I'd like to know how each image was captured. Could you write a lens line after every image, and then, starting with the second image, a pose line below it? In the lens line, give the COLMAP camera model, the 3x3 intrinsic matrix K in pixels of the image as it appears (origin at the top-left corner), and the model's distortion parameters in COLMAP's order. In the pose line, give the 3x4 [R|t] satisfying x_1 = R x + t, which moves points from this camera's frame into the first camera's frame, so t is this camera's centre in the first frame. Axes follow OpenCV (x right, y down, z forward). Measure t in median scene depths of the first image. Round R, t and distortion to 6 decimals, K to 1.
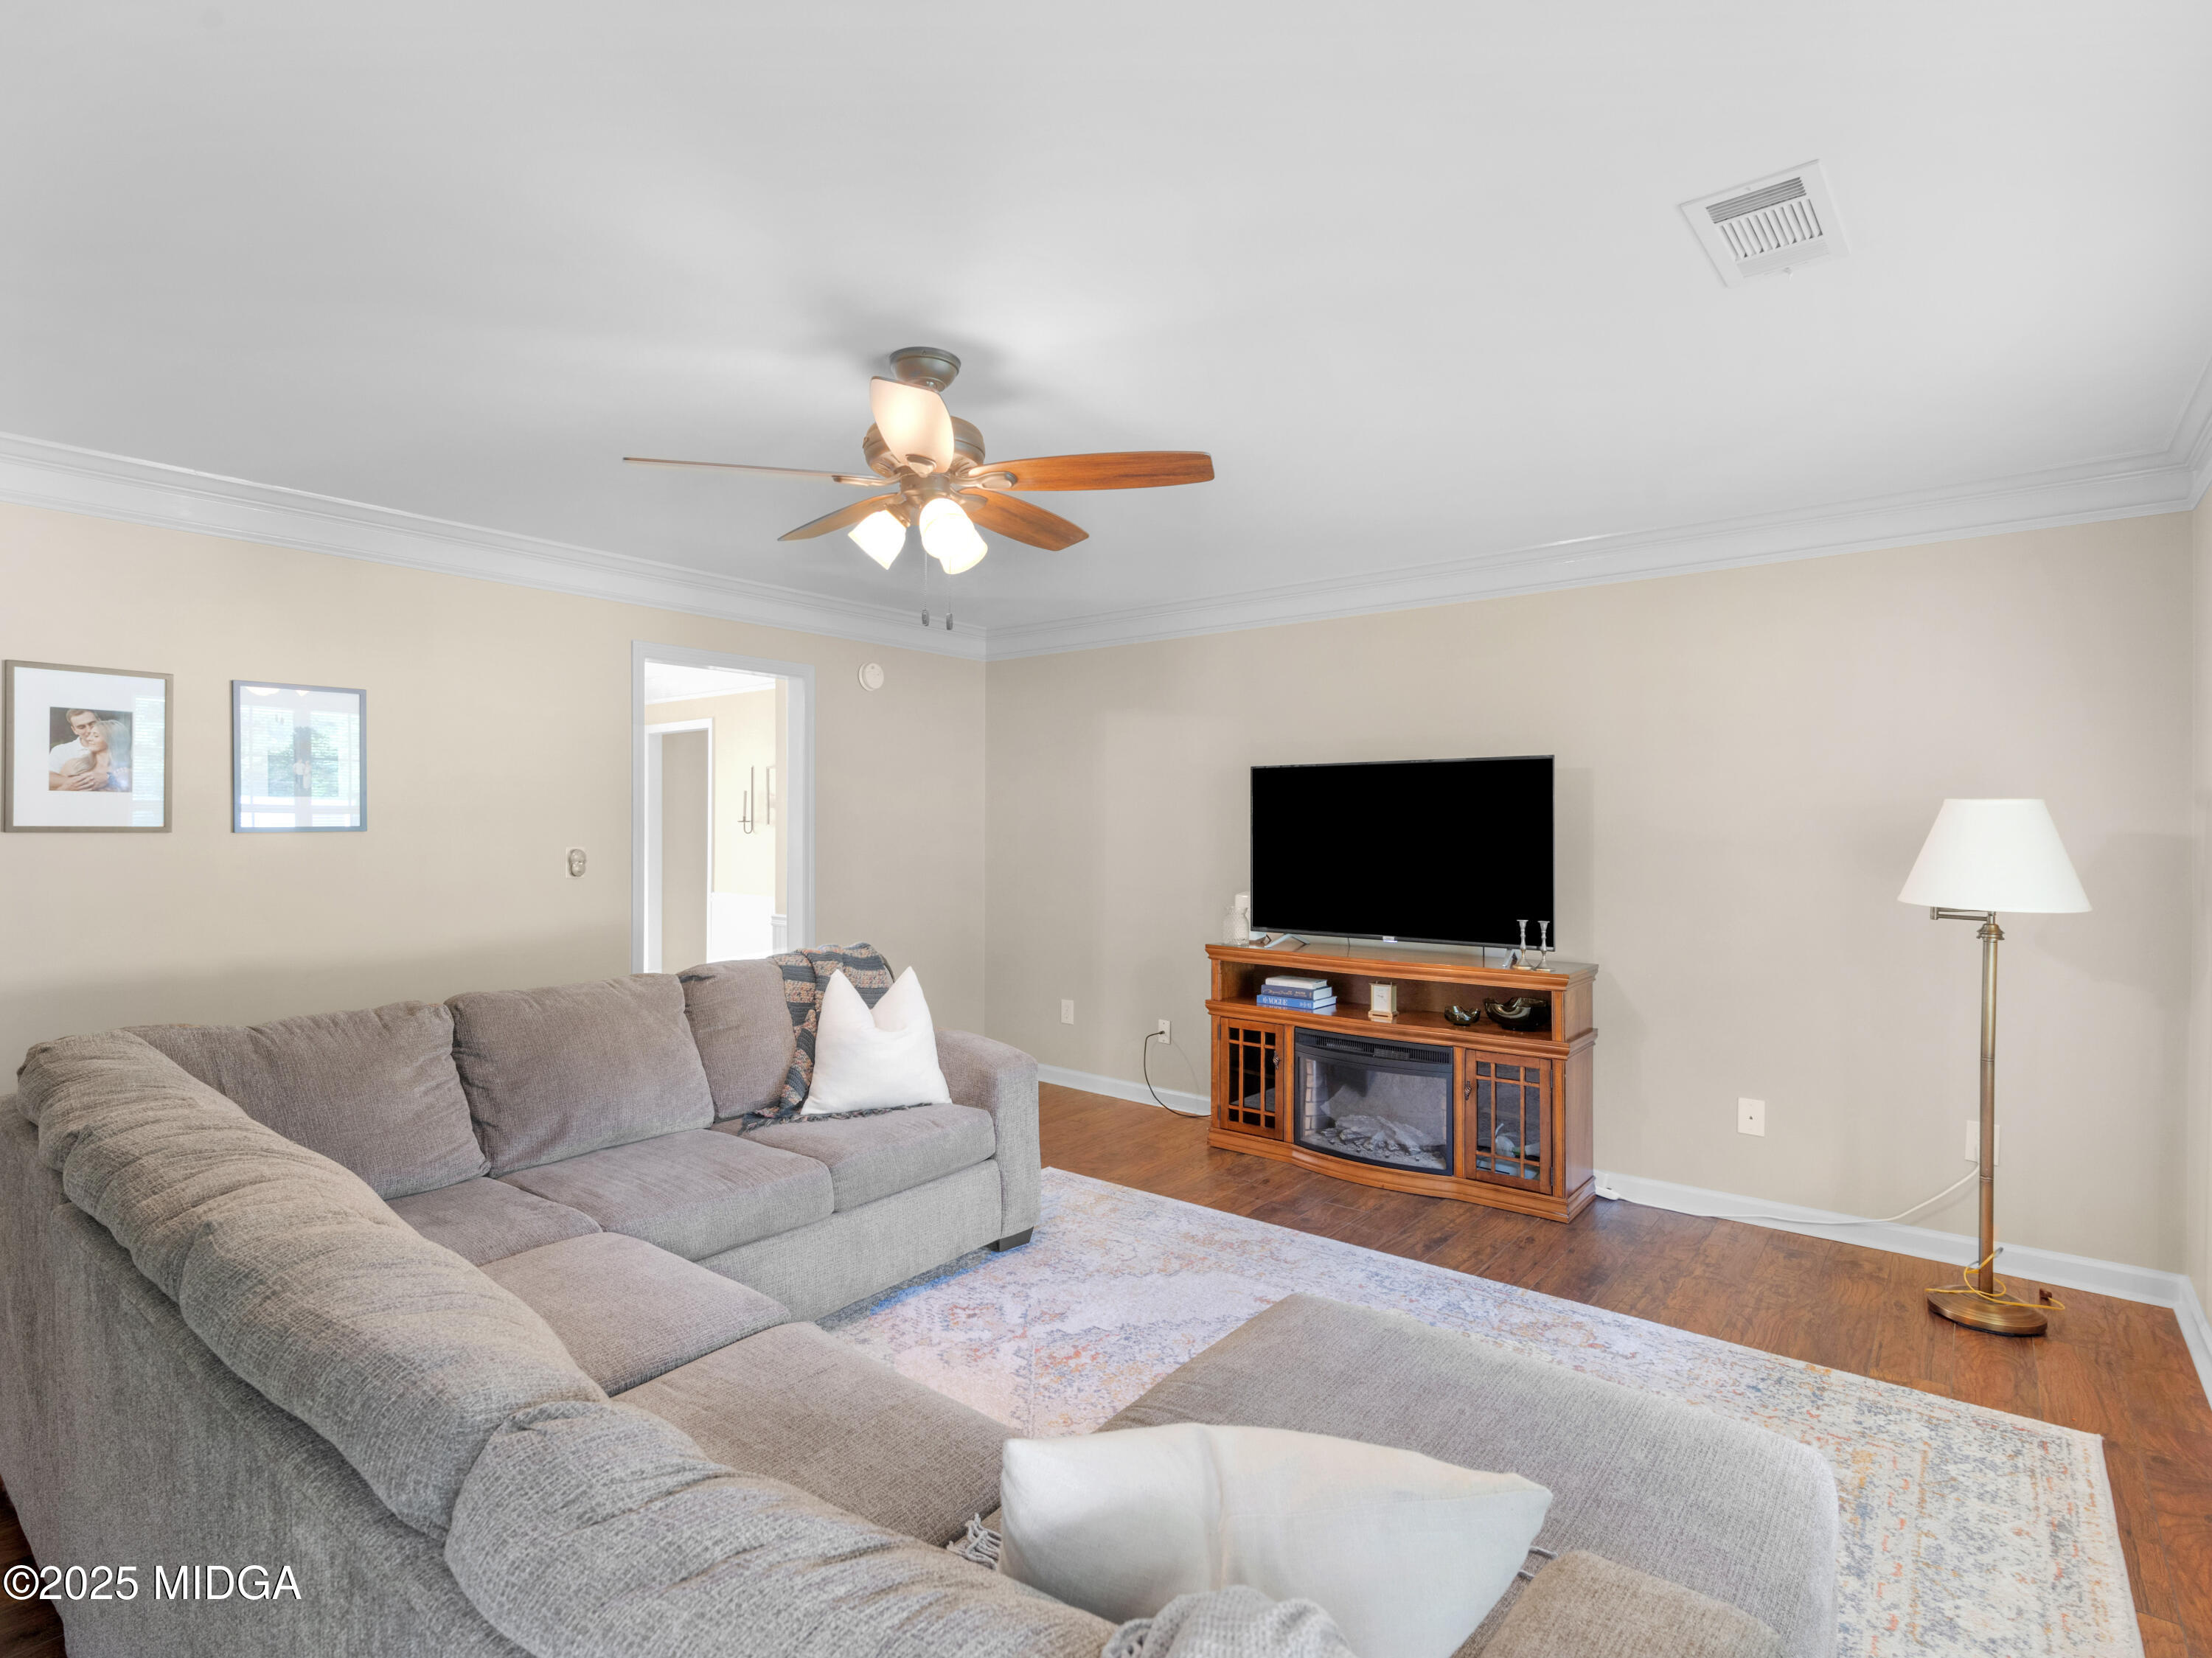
lens RADIAL K [[1076.5, 0, 1106.0], [0, 1076.5, 829.0], [0, 0, 1]] dist [0.032780, -0.000049]
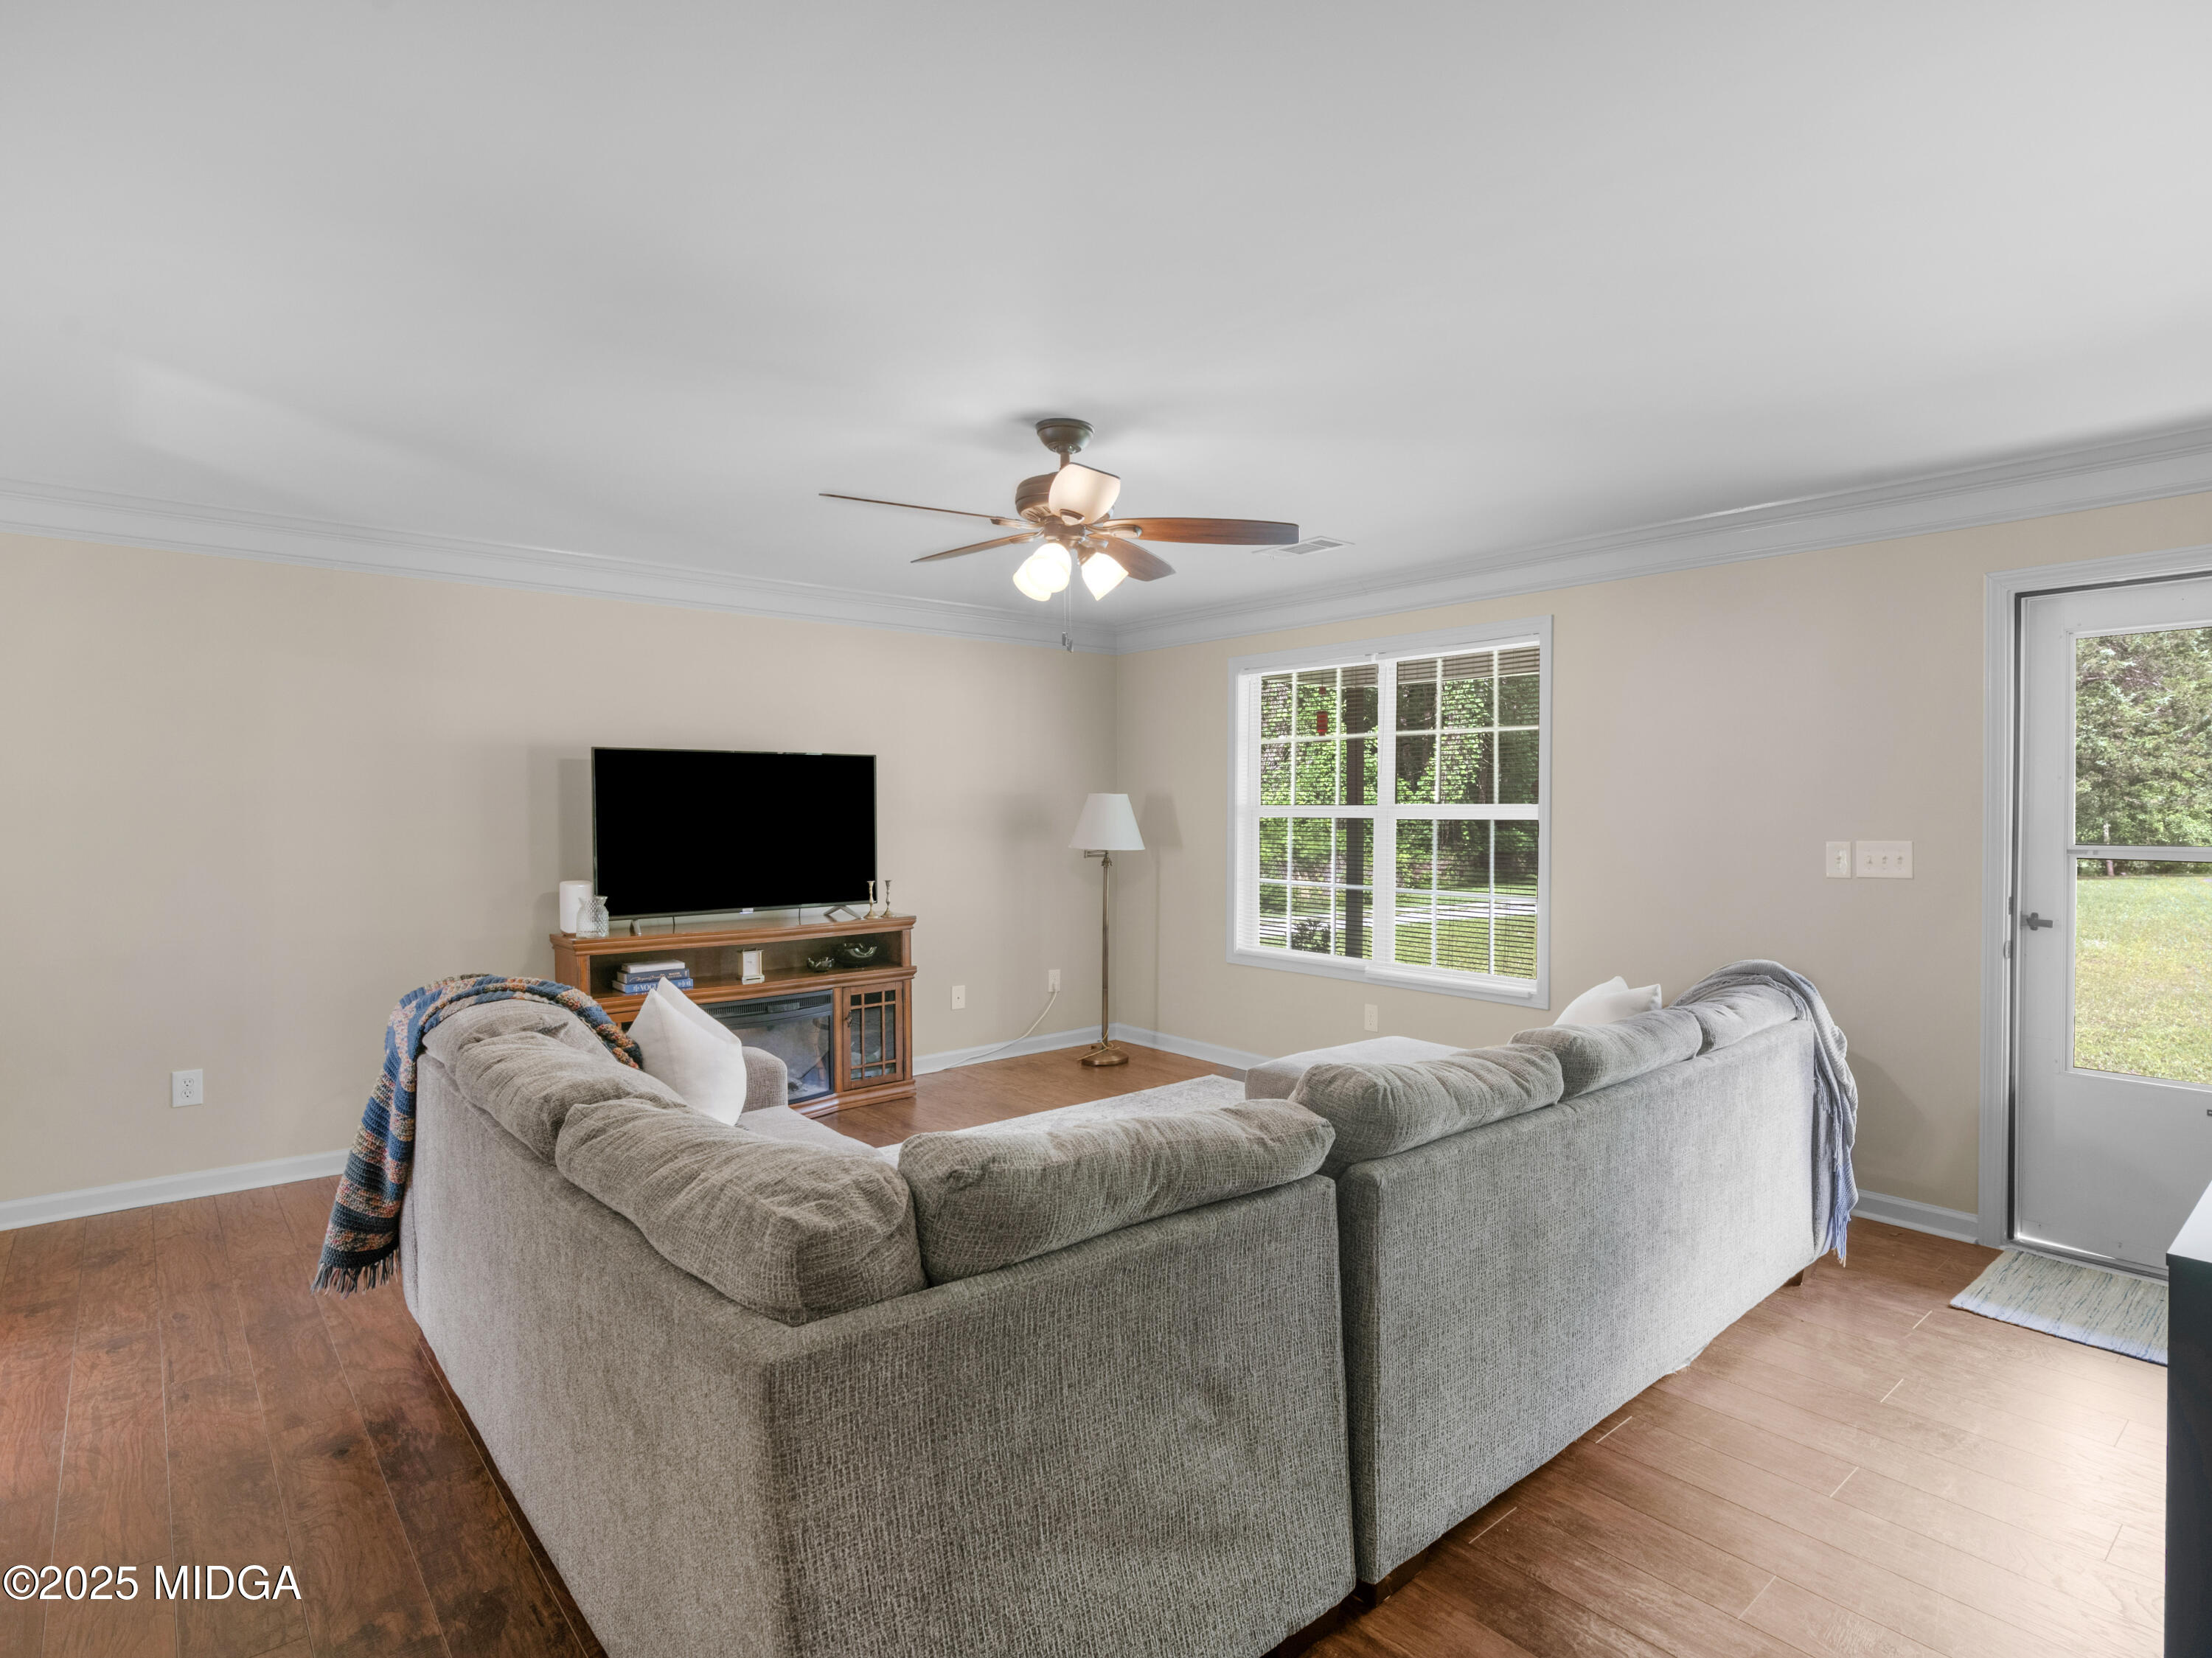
lens RADIAL K [[1123.1, 0, 1117.4], [0, 1123.1, 820.4], [0, 0, 1]] dist [0.001064, -0.000053]
pose [[0.243587, -0.014665, 0.969768, -0.842486], [0.007307, 0.999885, 0.013285, -0.004005], [-0.969851, 0.003850, 0.243667, 0.380798]]
